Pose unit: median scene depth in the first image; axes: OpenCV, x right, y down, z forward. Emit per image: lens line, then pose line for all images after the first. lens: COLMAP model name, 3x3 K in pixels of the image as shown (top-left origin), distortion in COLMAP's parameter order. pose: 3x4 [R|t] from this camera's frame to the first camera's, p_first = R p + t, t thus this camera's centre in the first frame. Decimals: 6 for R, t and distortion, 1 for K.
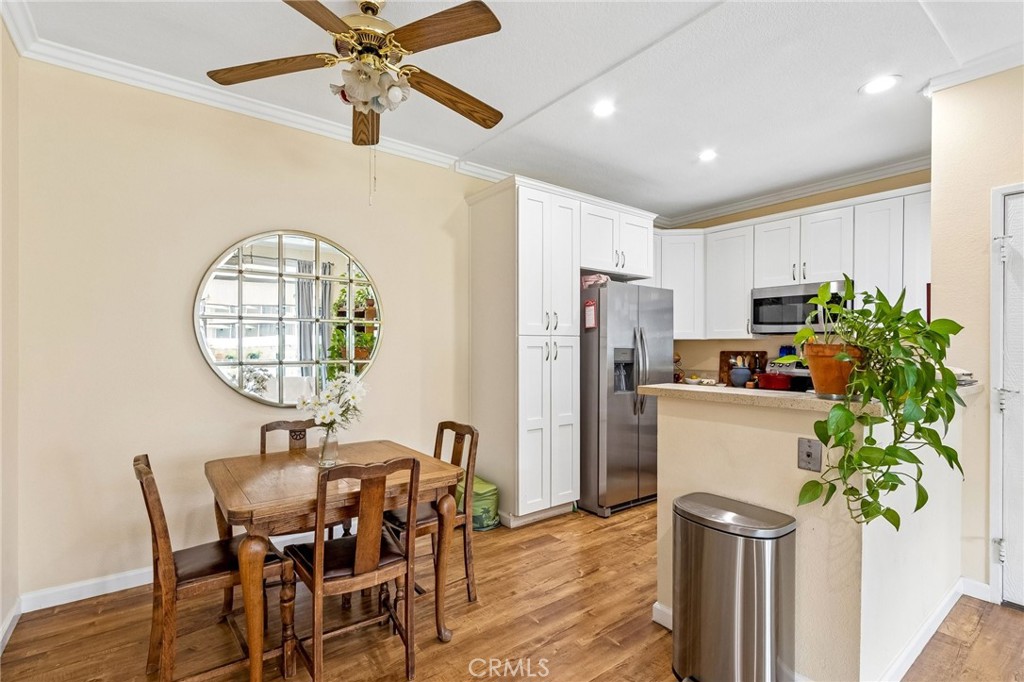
lens RADIAL K [[476.8, 0, 504.7], [0, 476.8, 348.1], [0, 0, 1]] dist [0.008628, -0.002930]
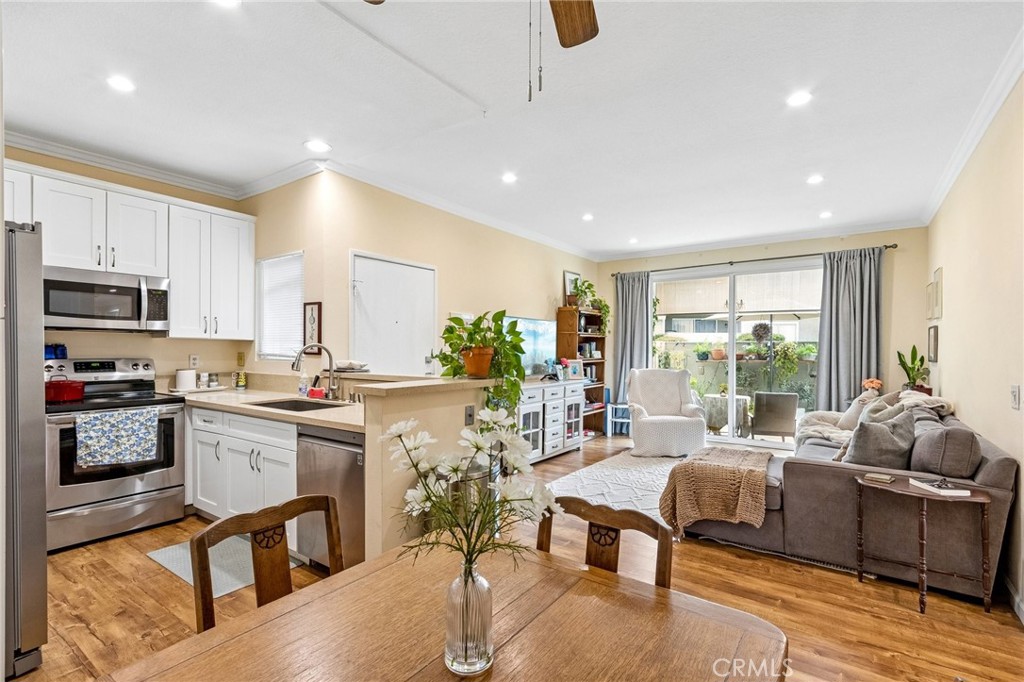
lens RADIAL K [[476.8, 0, 506.1], [0, 476.8, 350.6], [0, 0, 1]] dist [0.008628, -0.002930]
pose [[-0.293141, -0.011457, 0.956000, -0.685423], [-0.004401, 0.999934, 0.010634, -0.011091], [-0.956059, -0.001090, -0.293172, 0.993160]]
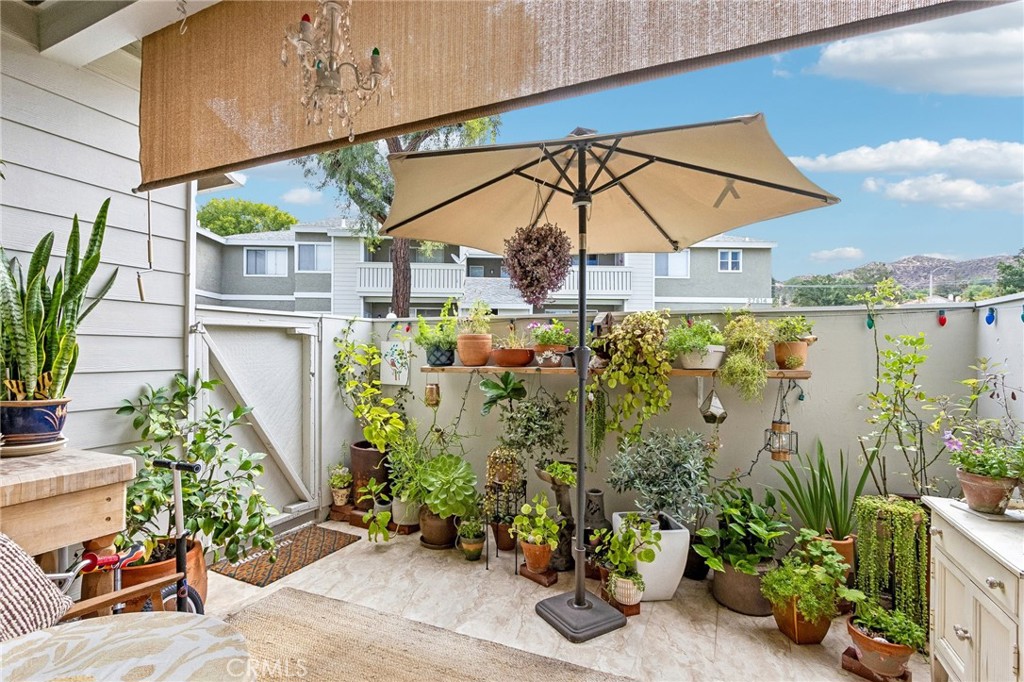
lens RADIAL K [[476.8, 0, 513.7], [0, 476.8, 352.0], [0, 0, 1]] dist [0.008628, -0.002930]
pose [[-0.474263, -0.014945, 0.880256, 1.330098], [-0.009022, 0.999886, 0.012116, 0.042926], [-0.880337, -0.002195, -0.474344, -1.343835]]
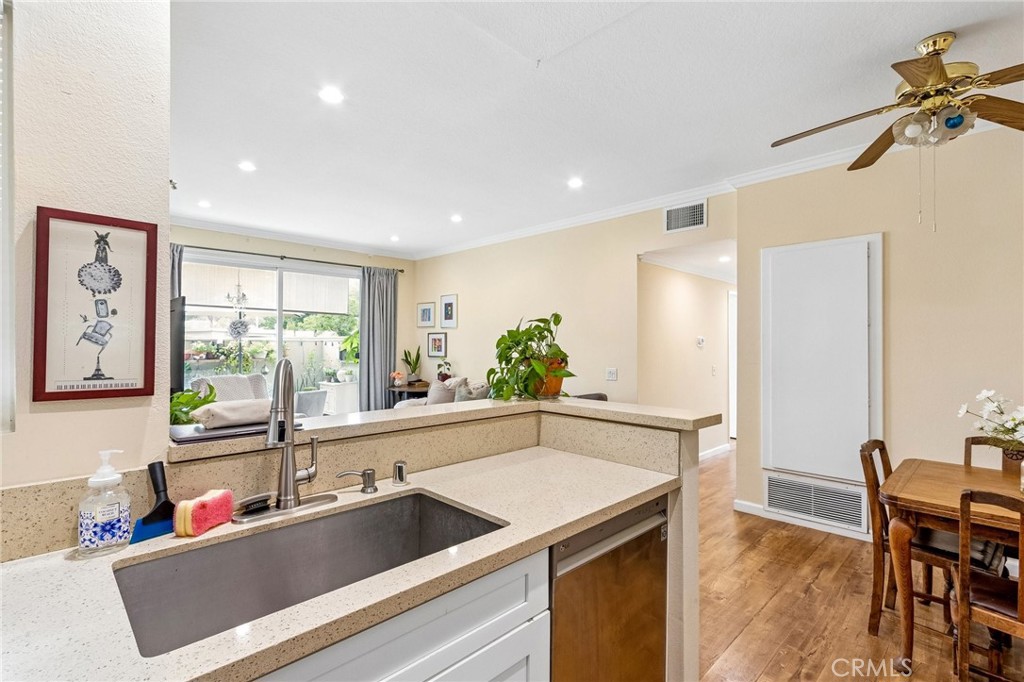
lens RADIAL K [[476.8, 0, 497.4], [0, 476.8, 345.2], [0, 0, 1]] dist [0.008628, -0.002930]
pose [[-0.993861, -0.006789, -0.110426, 0.698849], [-0.007114, 0.999971, 0.002555, -0.032163], [0.110405, 0.003325, -0.993881, 1.646612]]
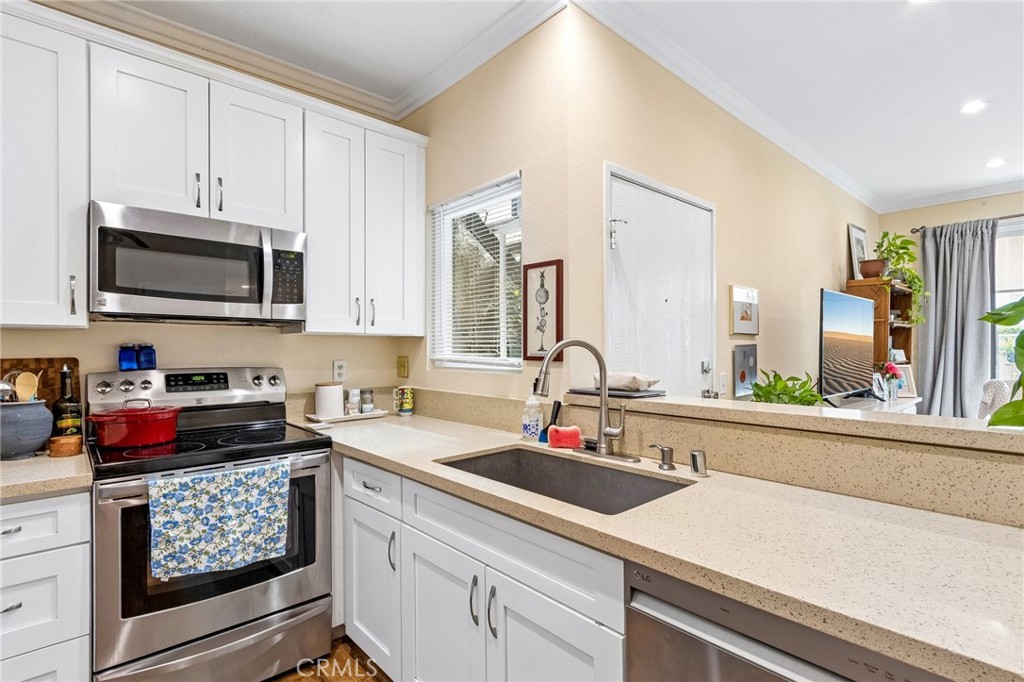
lens RADIAL K [[495.3, 0, 507.0], [0, 495.3, 348.8], [0, 0, 1]] dist [0.008301, -0.000607]
pose [[-0.076583, -0.006768, 0.997040, 0.152777], [0.005037, 0.999962, 0.007174, -0.005522], [-0.997051, 0.005572, -0.076546, 1.275244]]
